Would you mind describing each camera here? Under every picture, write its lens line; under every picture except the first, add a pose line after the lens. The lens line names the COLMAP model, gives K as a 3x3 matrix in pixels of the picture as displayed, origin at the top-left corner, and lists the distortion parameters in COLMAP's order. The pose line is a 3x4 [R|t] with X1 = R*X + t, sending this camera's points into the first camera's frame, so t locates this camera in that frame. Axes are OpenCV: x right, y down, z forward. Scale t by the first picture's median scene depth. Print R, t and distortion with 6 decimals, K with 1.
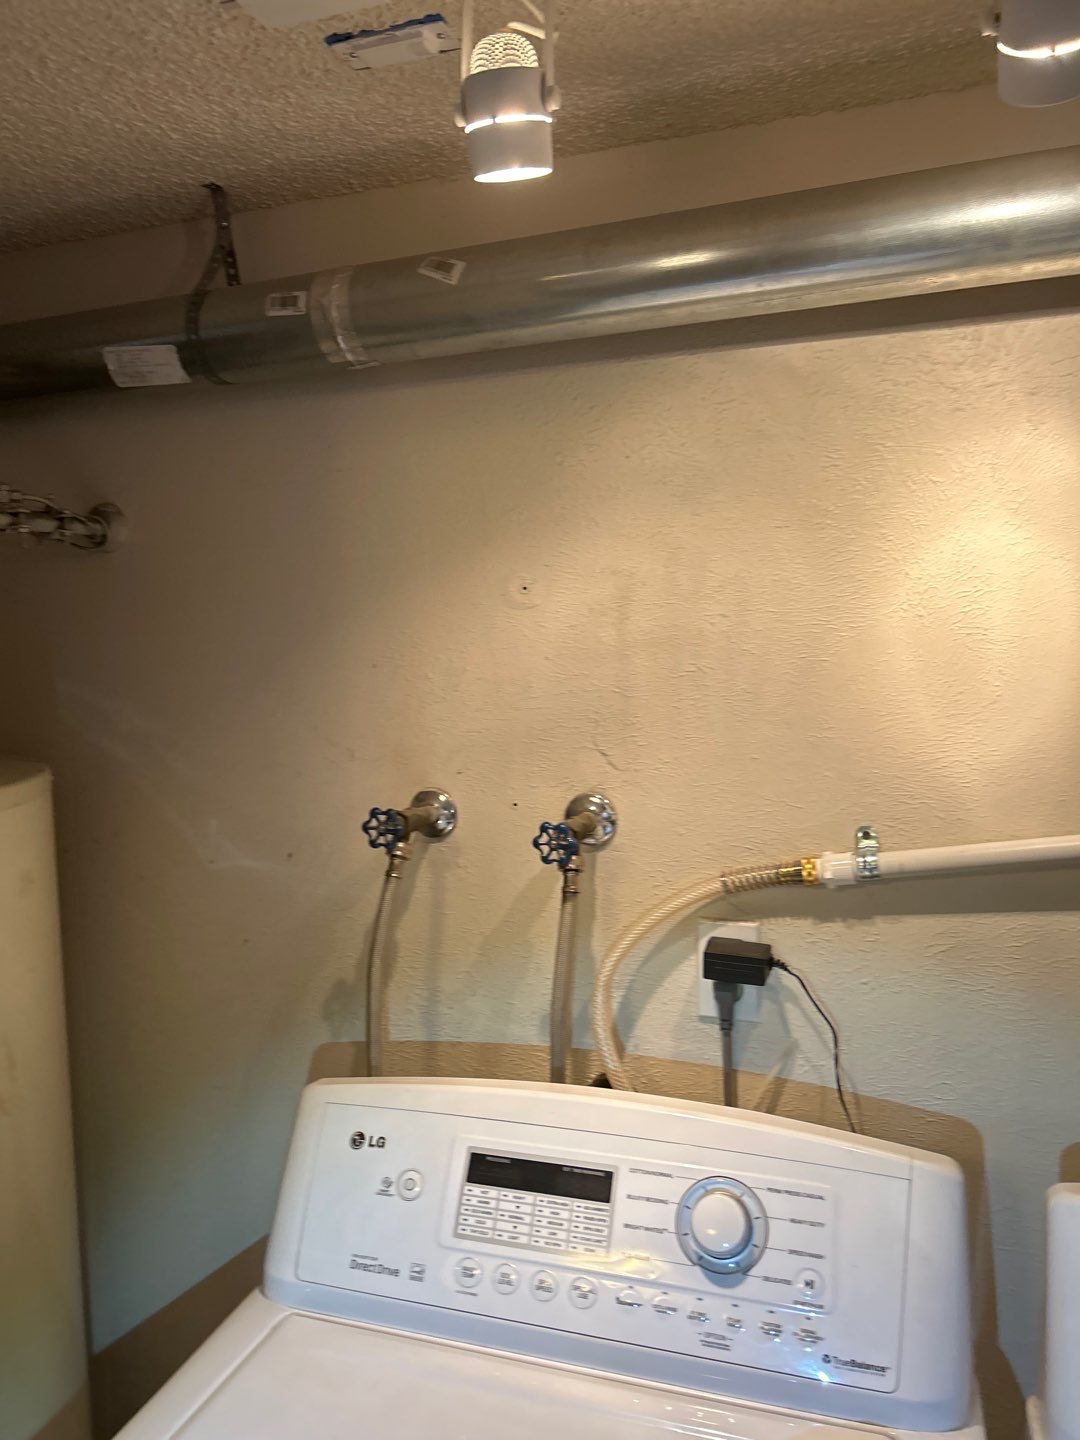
lens RADIAL K [[1084.6, 0, 515.6], [0, 1084.6, 720.4], [0, 0, 1]] dist [0.053745, -0.064015]
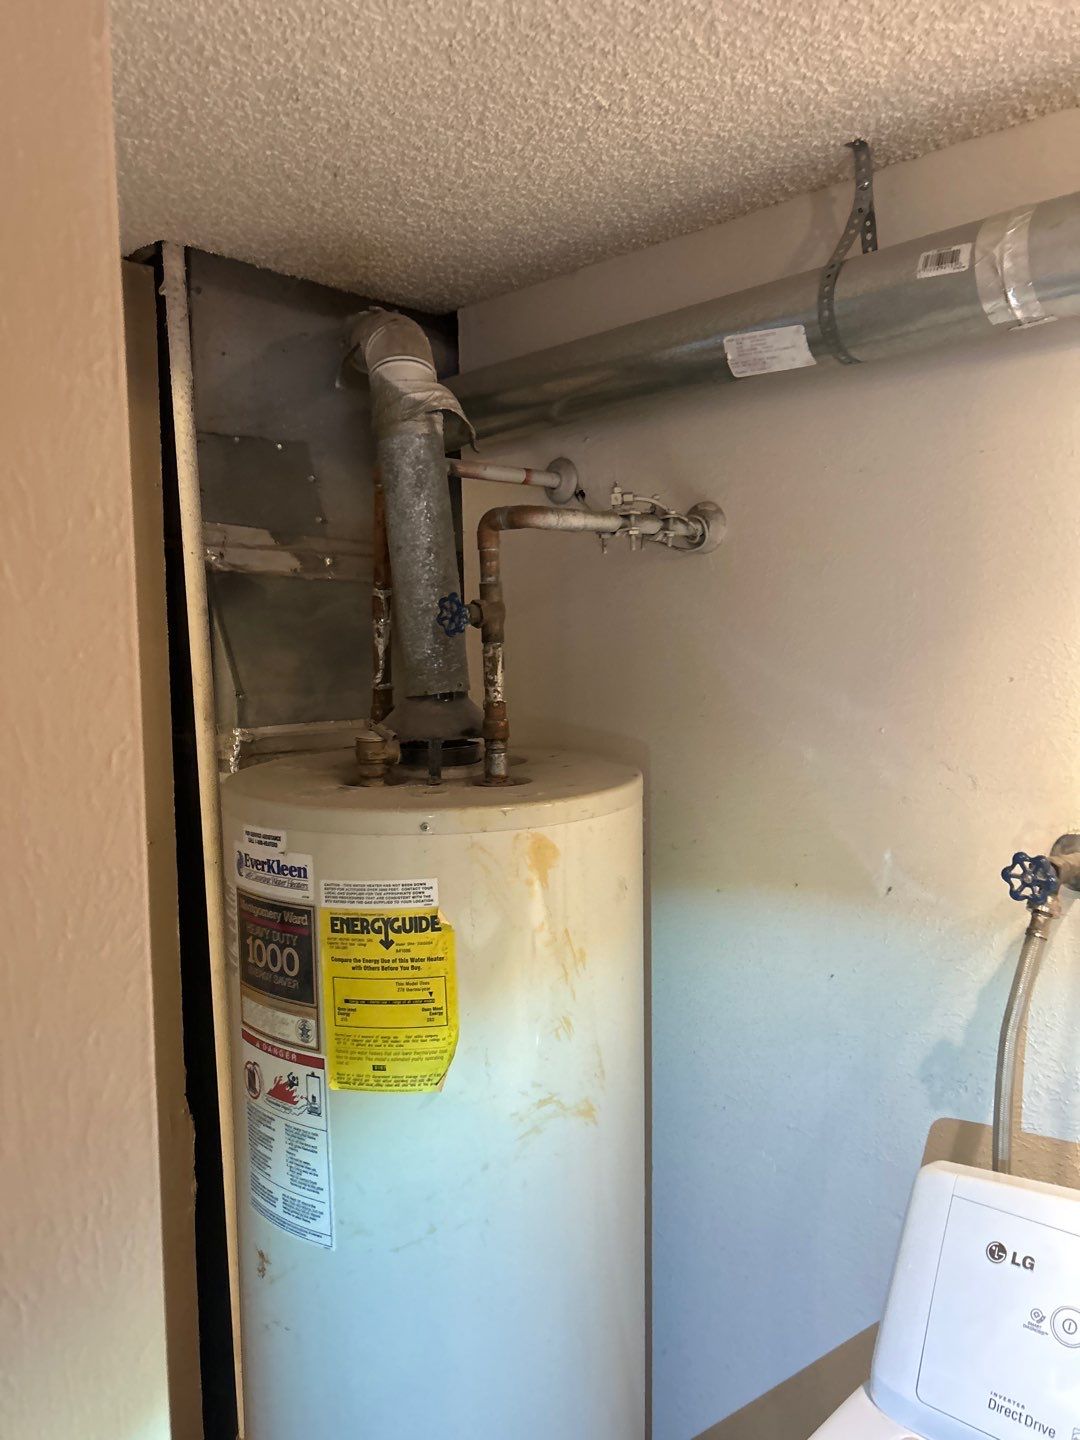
lens RADIAL K [[1084.6, 0, 520.7], [0, 1084.6, 716.5], [0, 0, 1]] dist [0.053745, -0.064015]
pose [[0.901189, 0.049232, -0.430622, -0.120494], [-0.049942, 0.998705, 0.009663, -0.012532], [0.430540, 0.012798, 0.902481, 0.077408]]
